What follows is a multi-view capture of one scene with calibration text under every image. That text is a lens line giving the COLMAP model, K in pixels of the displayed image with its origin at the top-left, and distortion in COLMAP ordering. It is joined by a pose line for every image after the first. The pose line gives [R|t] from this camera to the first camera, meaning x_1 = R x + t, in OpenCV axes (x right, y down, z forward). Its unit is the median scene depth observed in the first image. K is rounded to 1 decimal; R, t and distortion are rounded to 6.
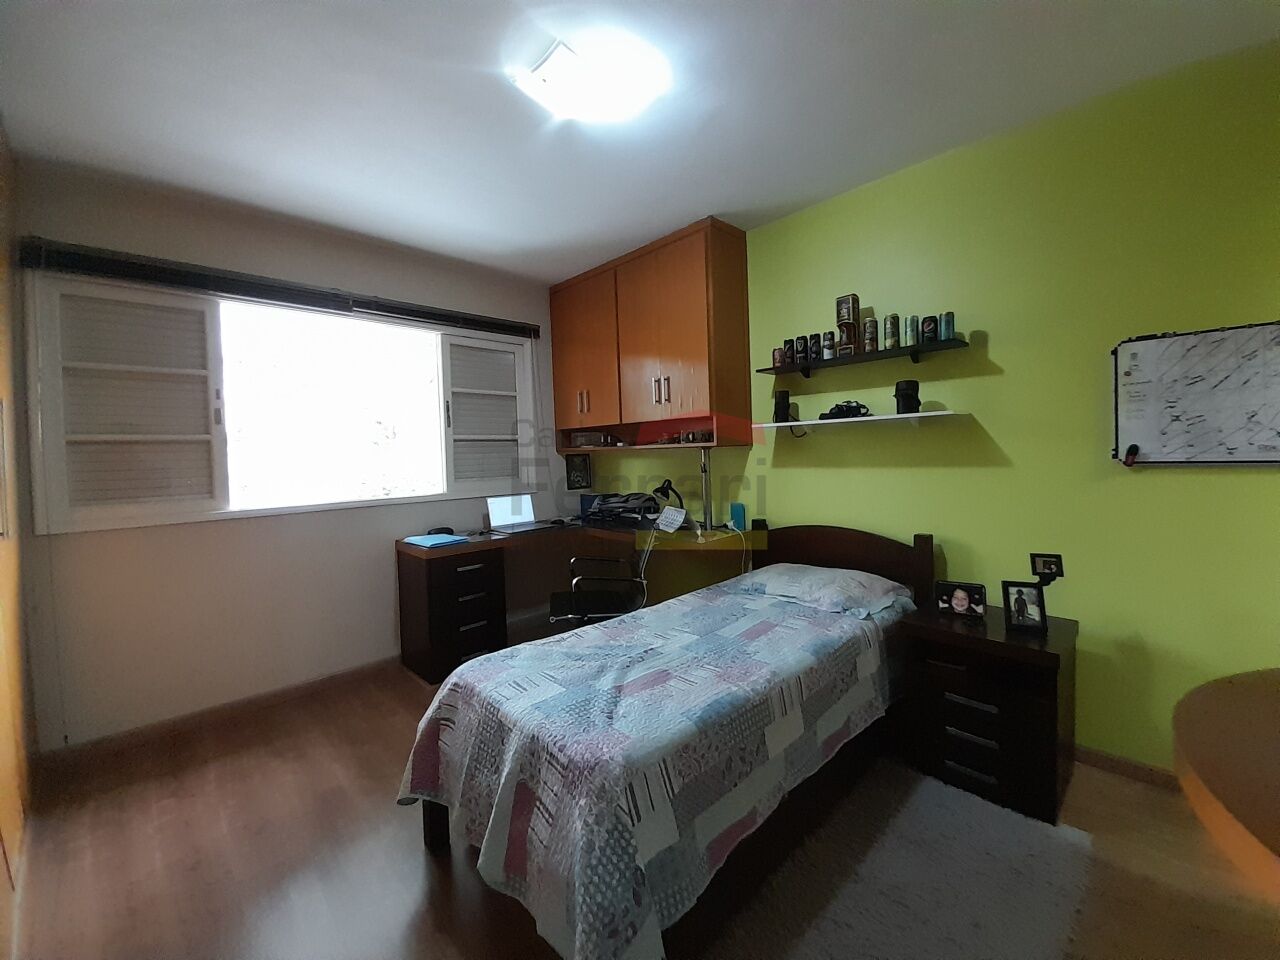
lens RADIAL K [[497.9, 0, 652.7], [0, 497.9, 467.3], [0, 0, 1]] dist [0.029534, -0.019725]
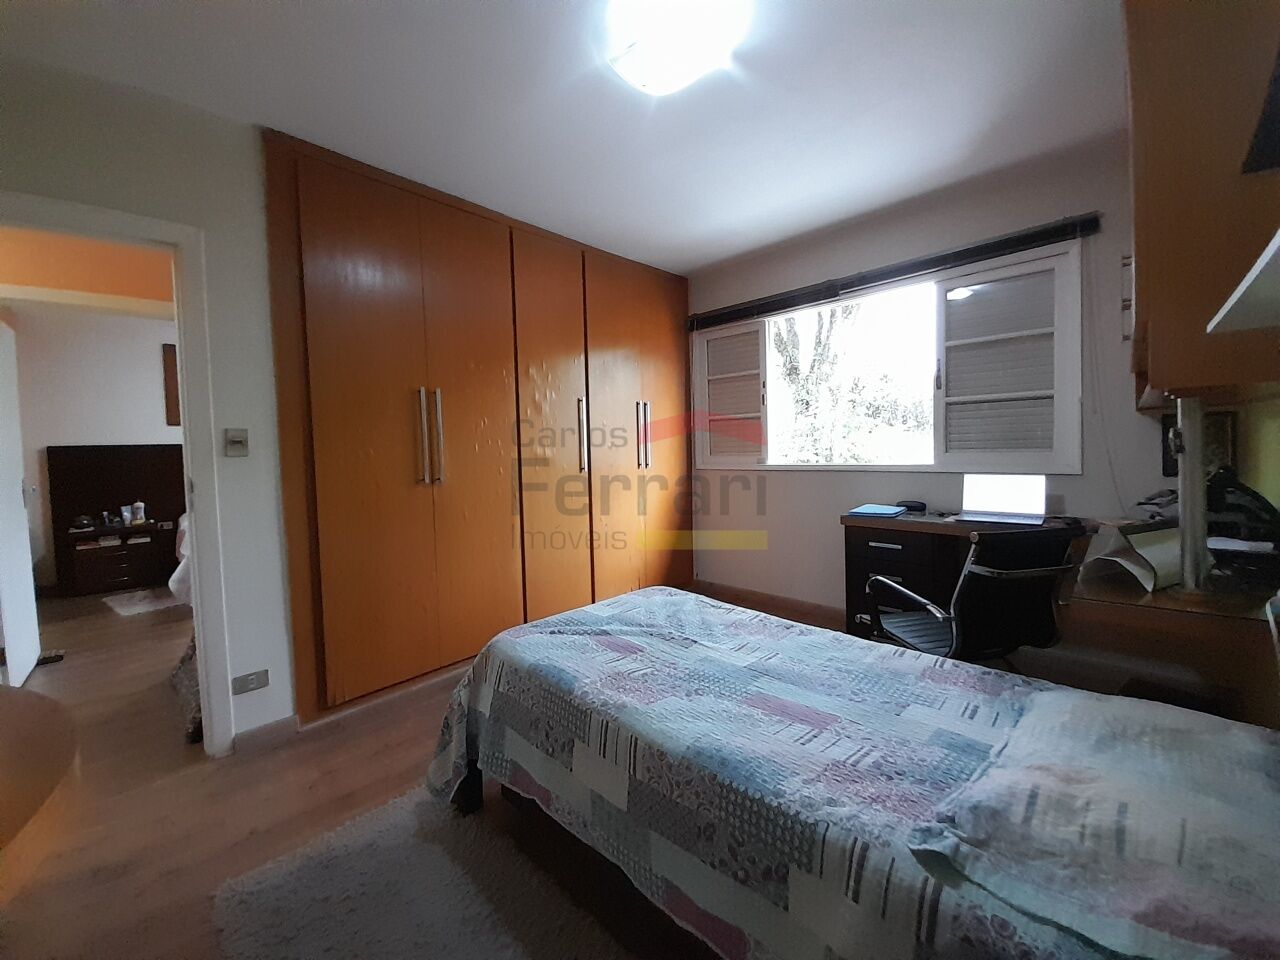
lens RADIAL K [[497.9, 0, 652.7], [0, 497.9, 467.3], [0, 0, 1]] dist [0.029534, -0.019725]
pose [[0.044747, 0.075812, -0.996118, 0.696187], [-0.000351, 0.997117, 0.075873, -0.015892], [0.998998, -0.003045, 0.044645, 0.705946]]
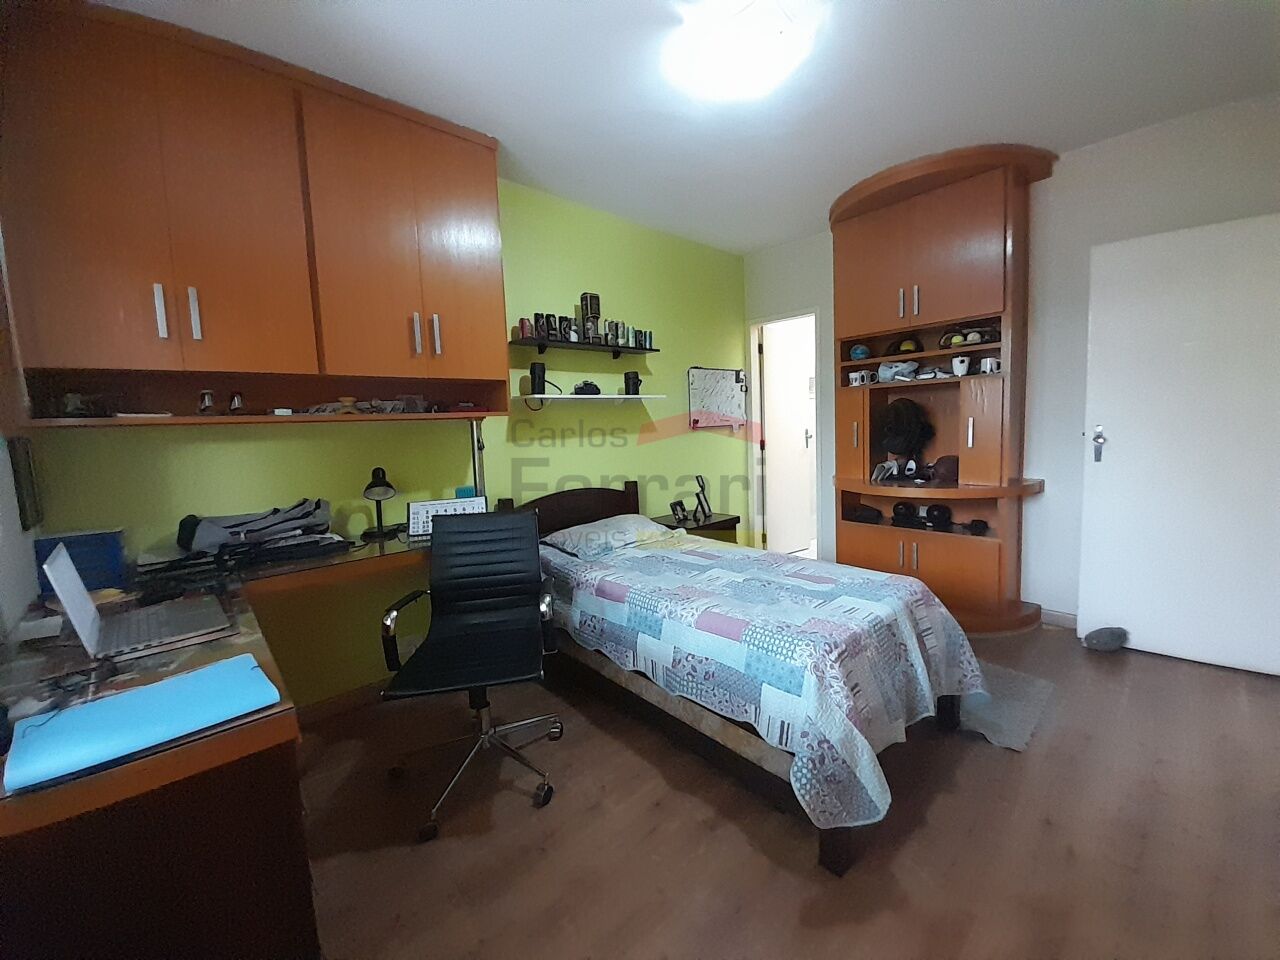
lens RADIAL K [[497.9, 0, 652.7], [0, 497.9, 467.3], [0, 0, 1]] dist [0.029534, -0.019725]
pose [[0.030397, -0.067401, 0.997263, -0.933564], [0.067024, 0.995616, 0.065247, 0.007584], [-0.997288, 0.064857, 0.034781, 0.934943]]
